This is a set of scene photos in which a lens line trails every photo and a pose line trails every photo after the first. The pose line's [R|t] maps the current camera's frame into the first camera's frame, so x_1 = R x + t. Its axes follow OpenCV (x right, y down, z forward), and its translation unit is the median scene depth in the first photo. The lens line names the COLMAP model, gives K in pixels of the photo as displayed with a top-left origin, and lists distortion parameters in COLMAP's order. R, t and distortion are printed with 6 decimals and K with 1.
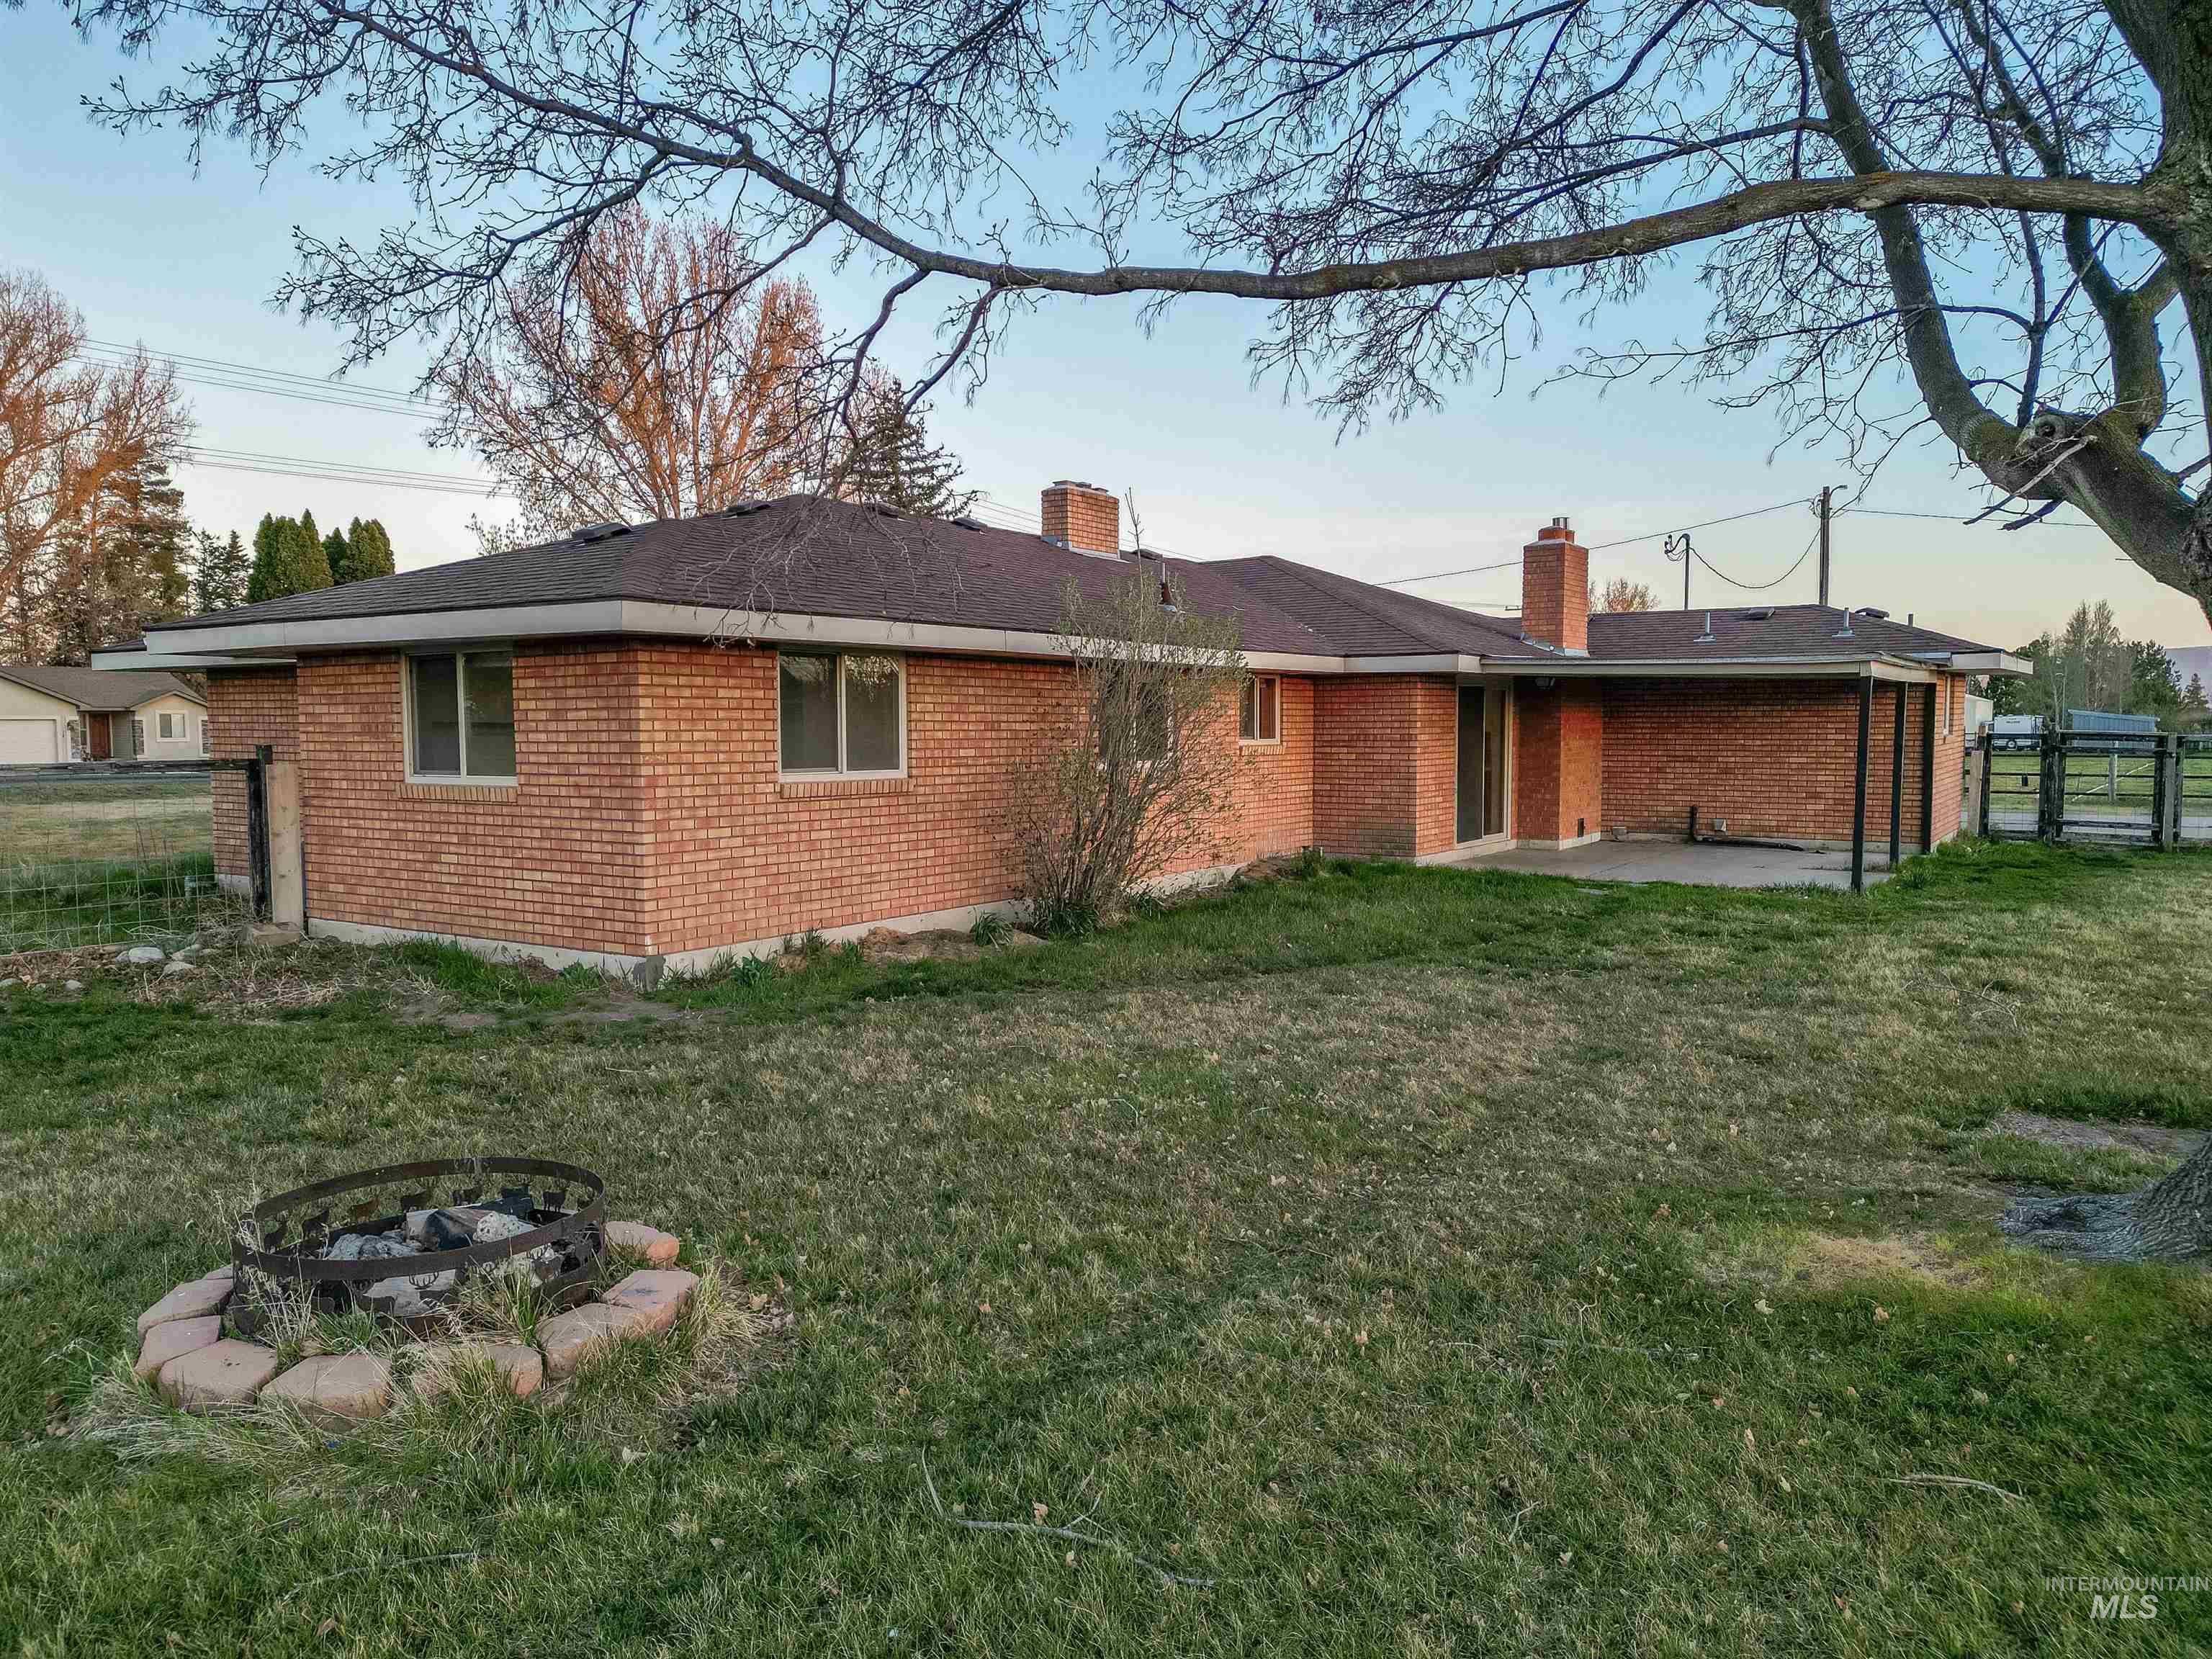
lens RADIAL K [[1541.4, 0, 1077.4], [0, 1541.4, 828.6], [0, 0, 1]] dist [0.078211, -0.071661]
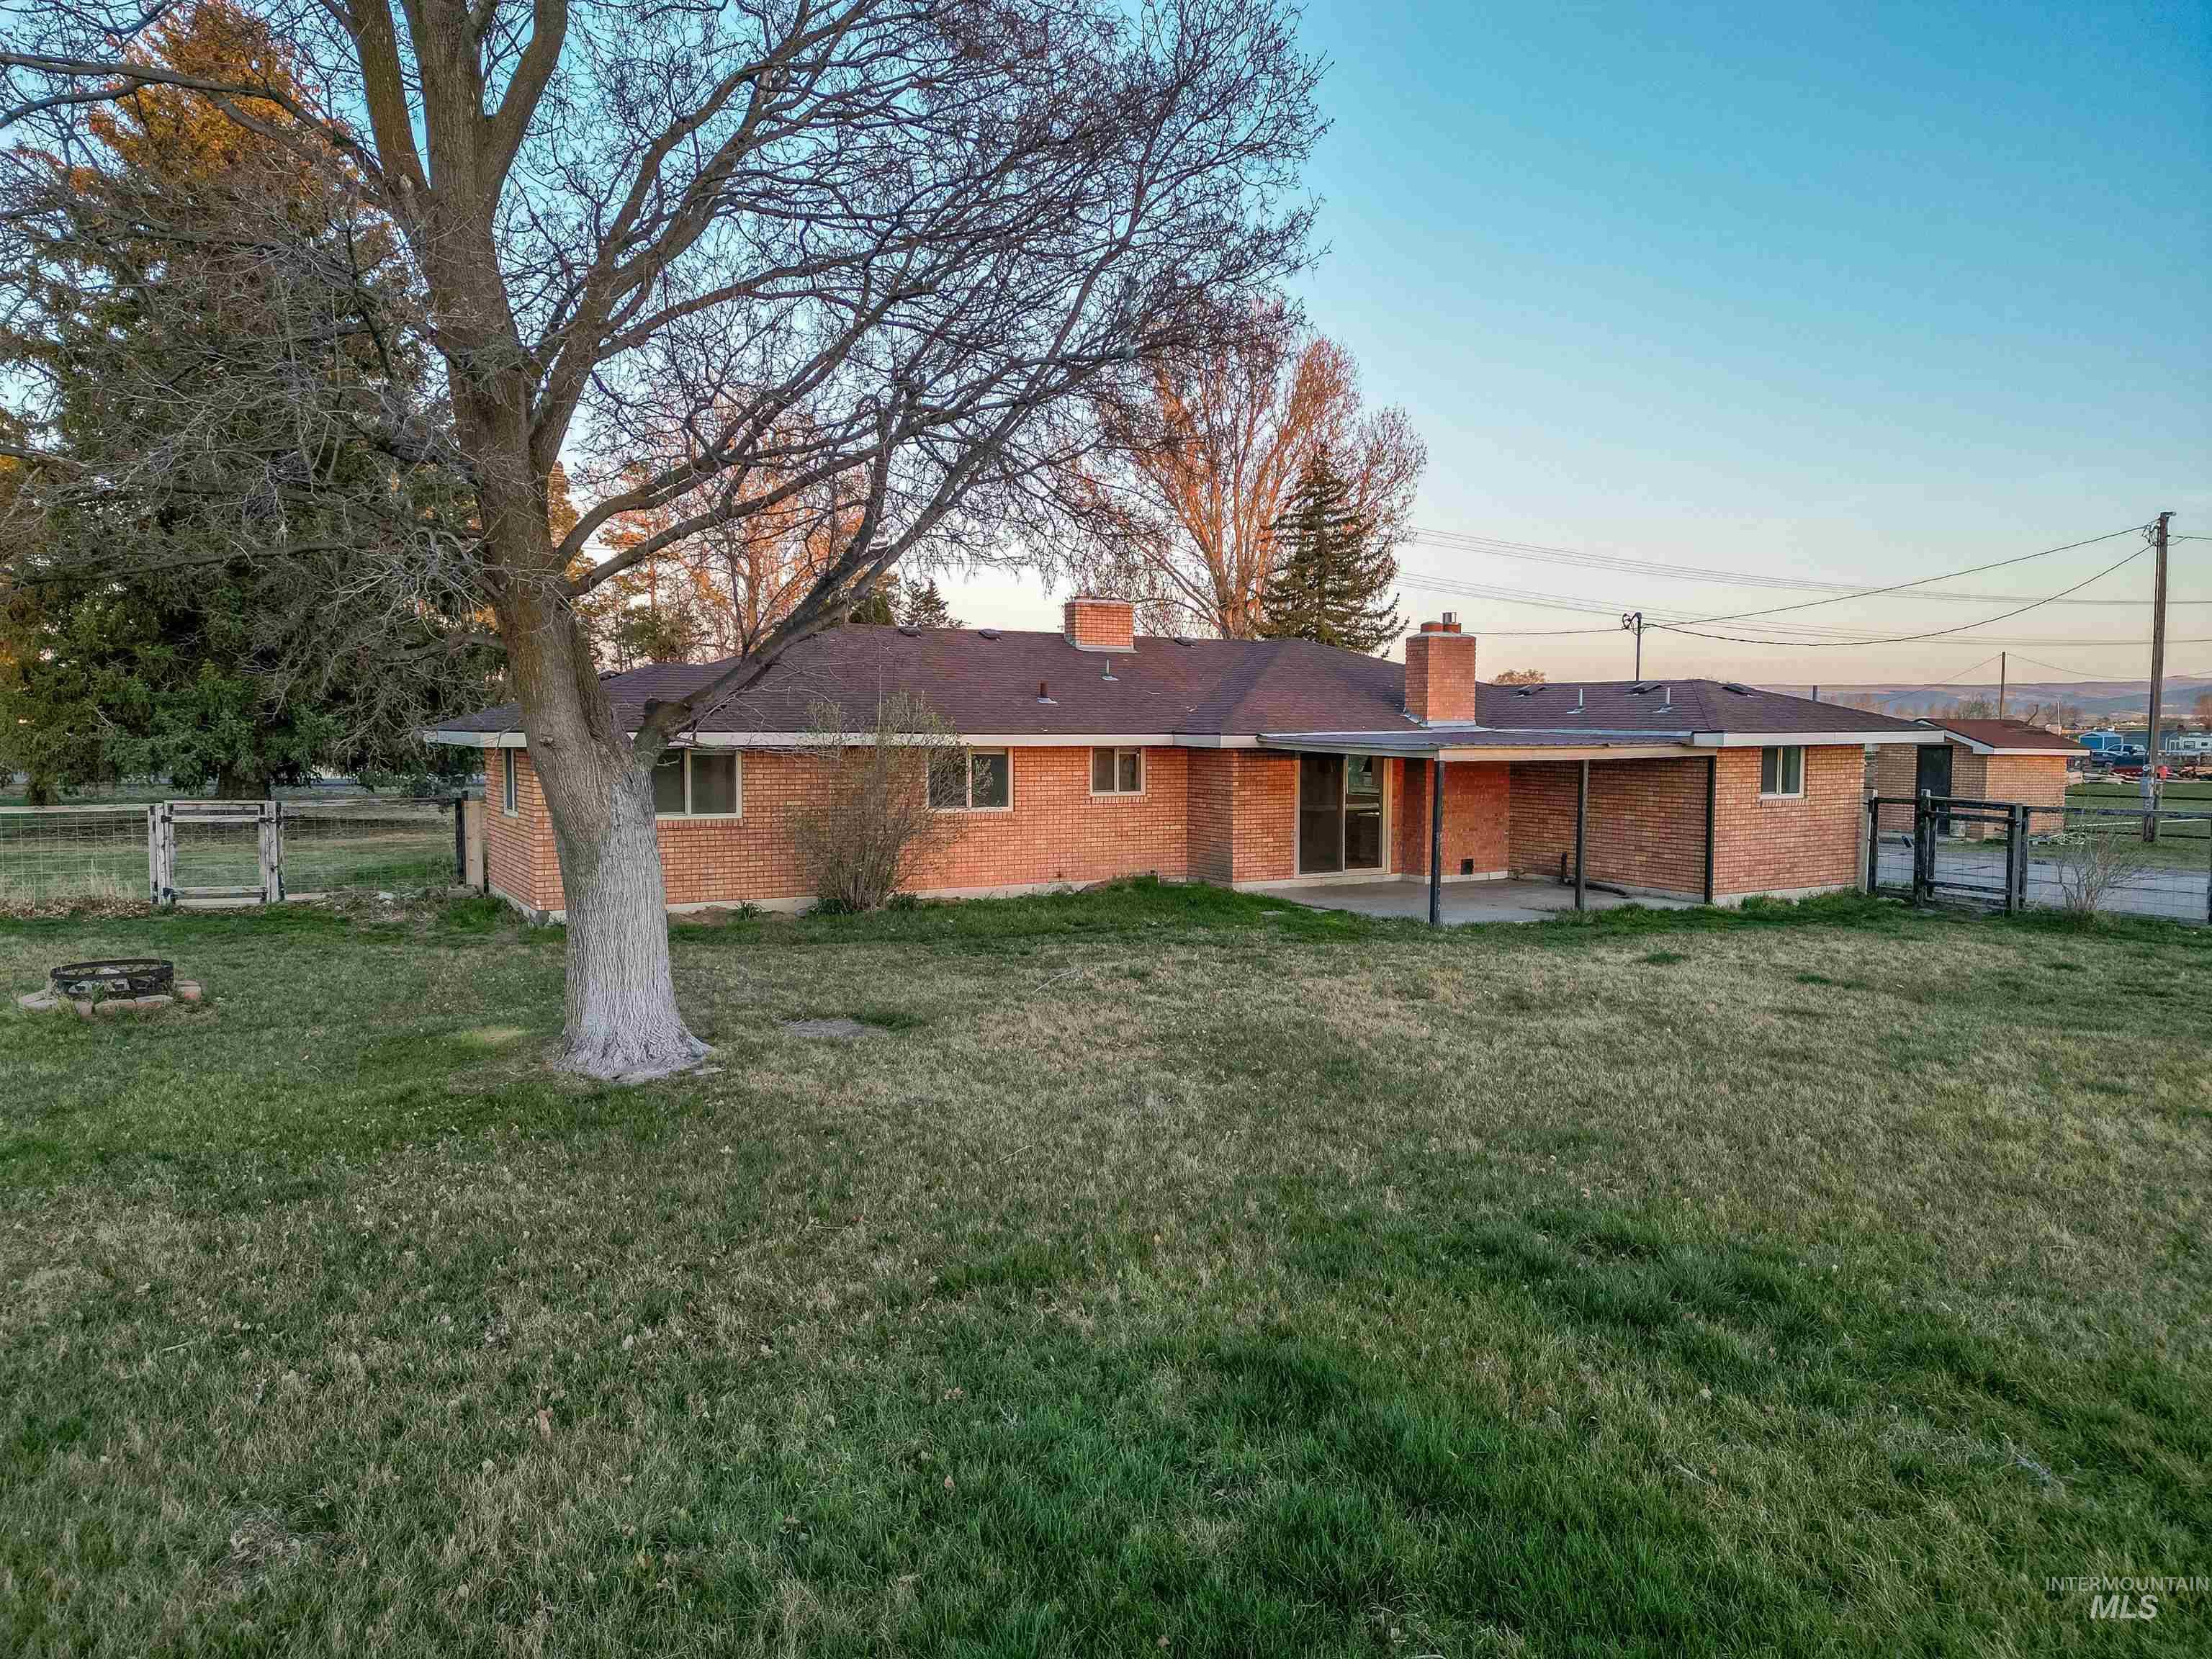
lens RADIAL K [[1541.4, 0, 1077.4], [0, 1541.4, 828.6], [0, 0, 1]] dist [0.078211, -0.071661]
pose [[0.893940, 0.035510, -0.446778, 0.593632], [-0.035508, 0.999334, 0.008382, -0.029679], [0.446778, 0.008371, 0.894606, -0.214932]]
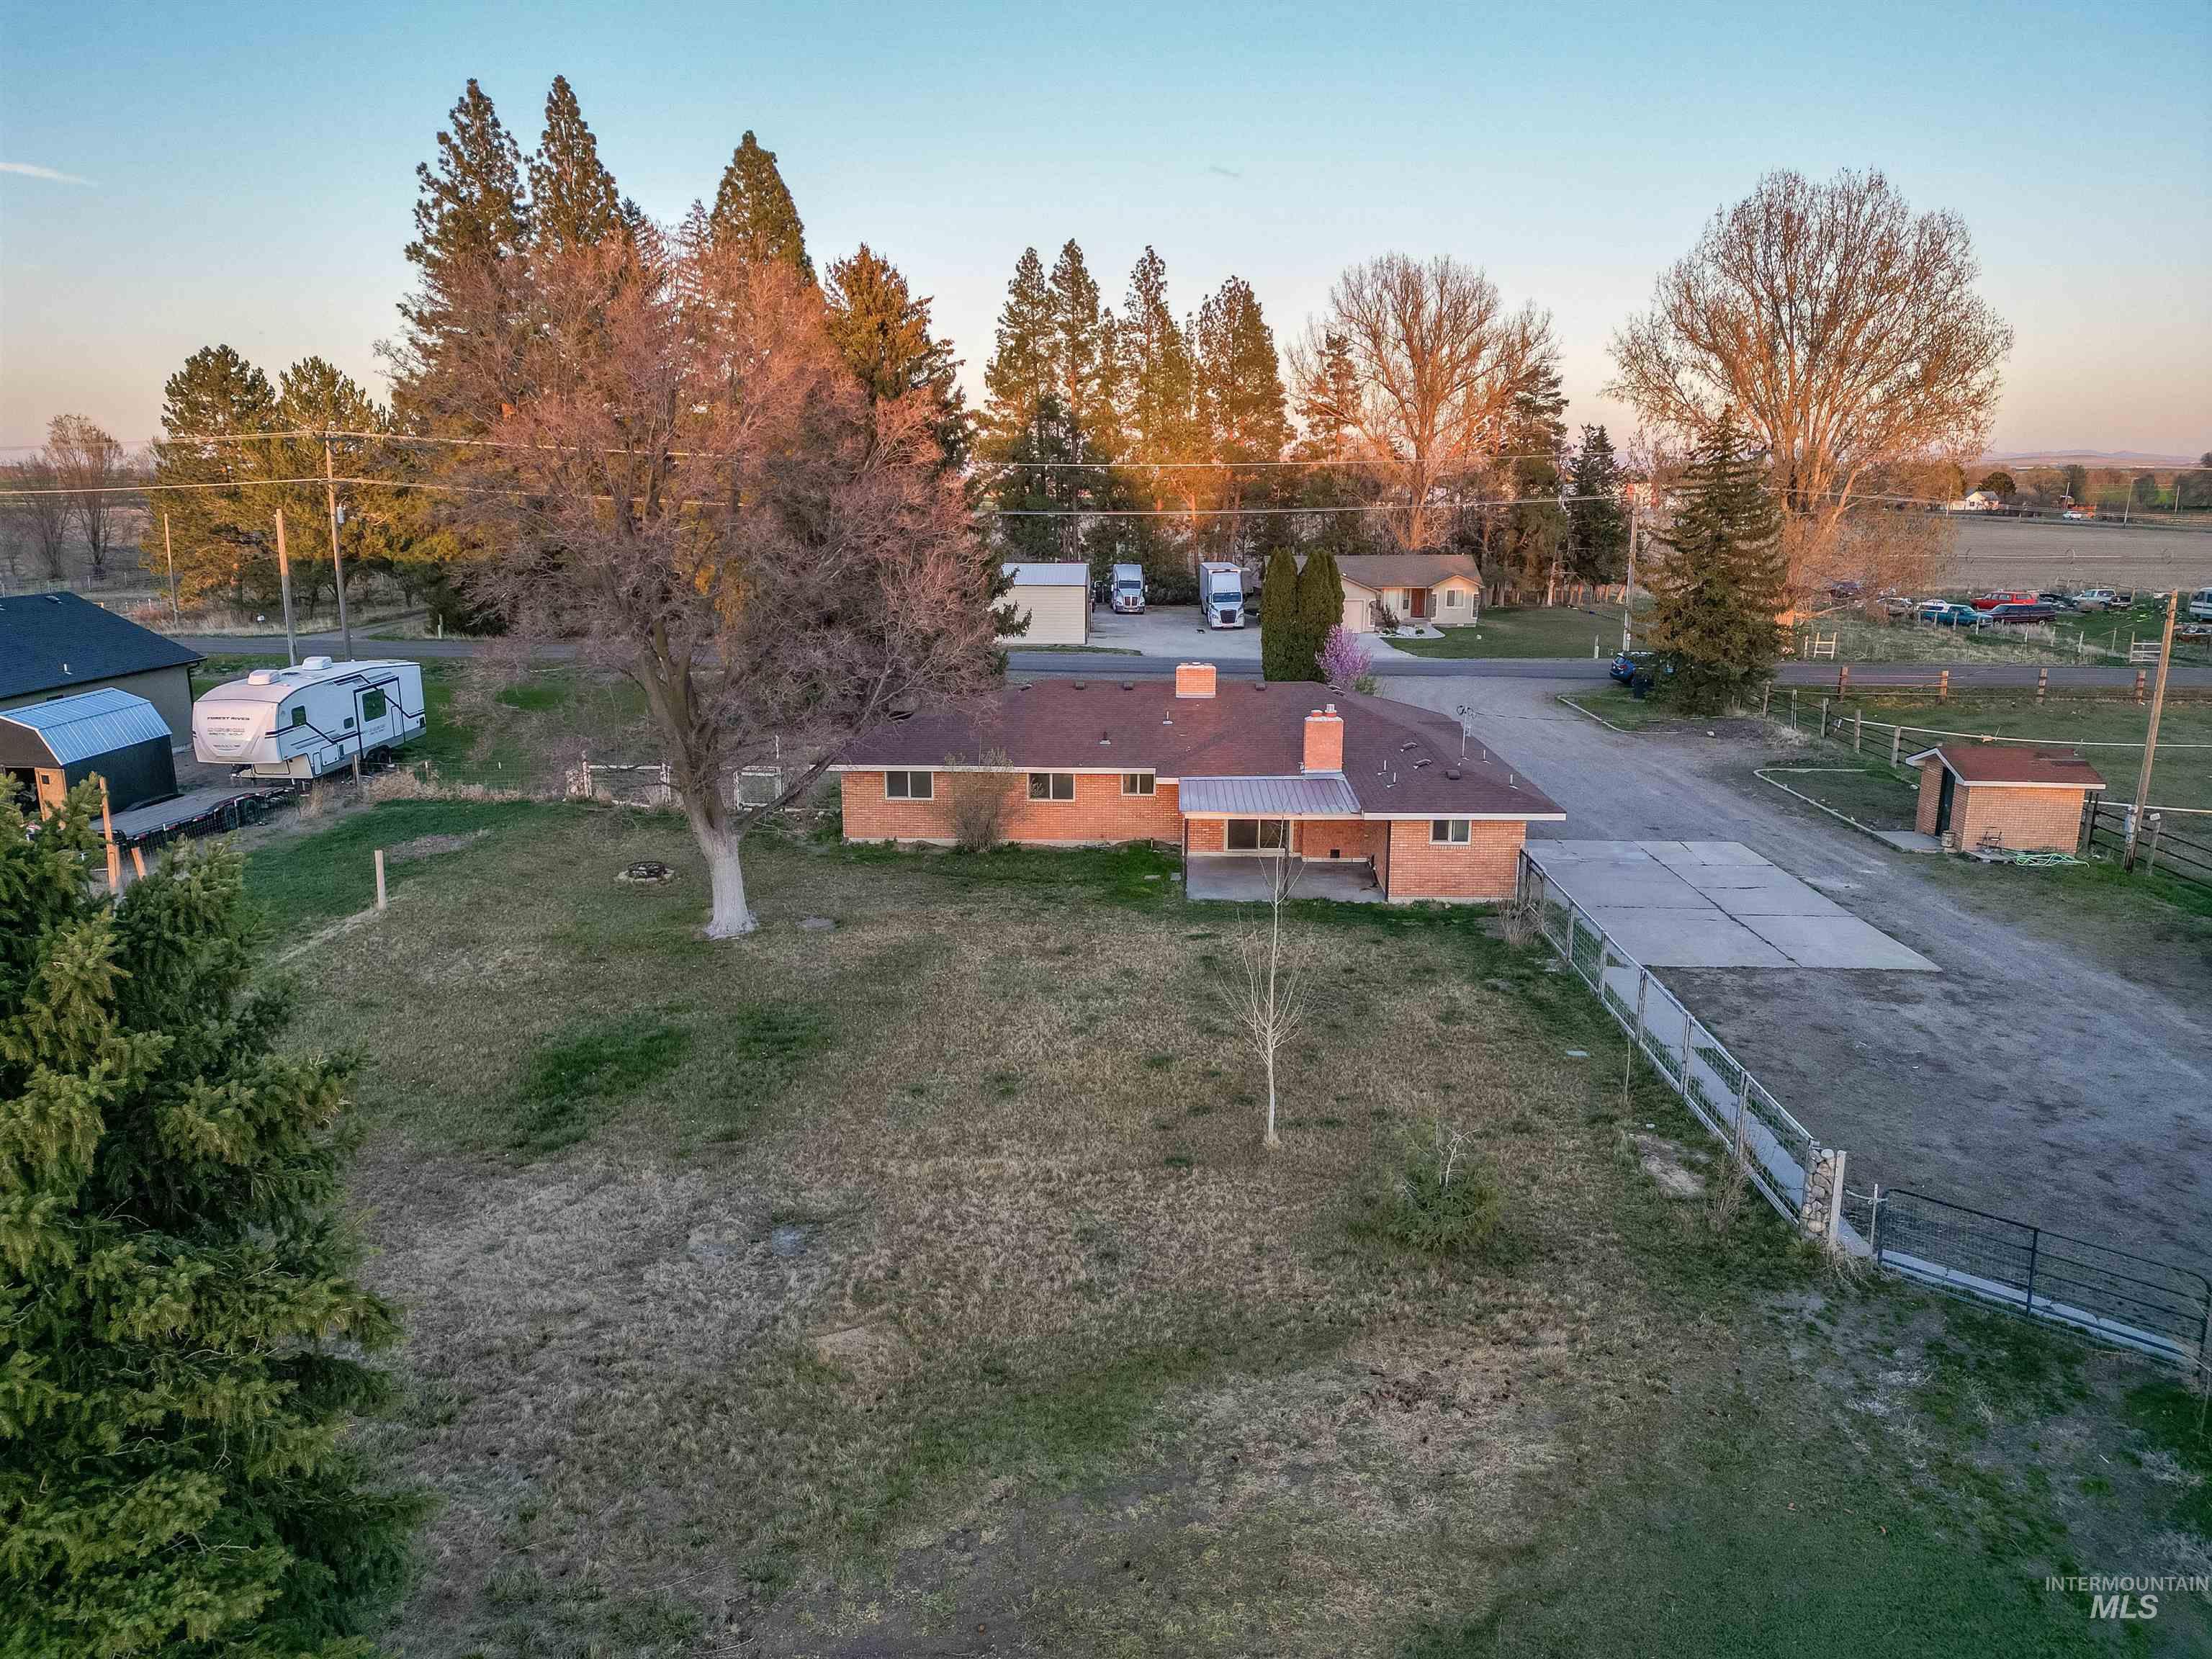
lens RADIAL K [[1541.4, 0, 1077.4], [0, 1541.4, 828.6], [0, 0, 1]] dist [0.078211, -0.071661]
pose [[0.521536, 0.192059, -0.831333, 1.845909], [-0.055764, 0.979926, 0.191404, -0.406785], [0.851405, -0.053465, 0.521776, -0.353702]]
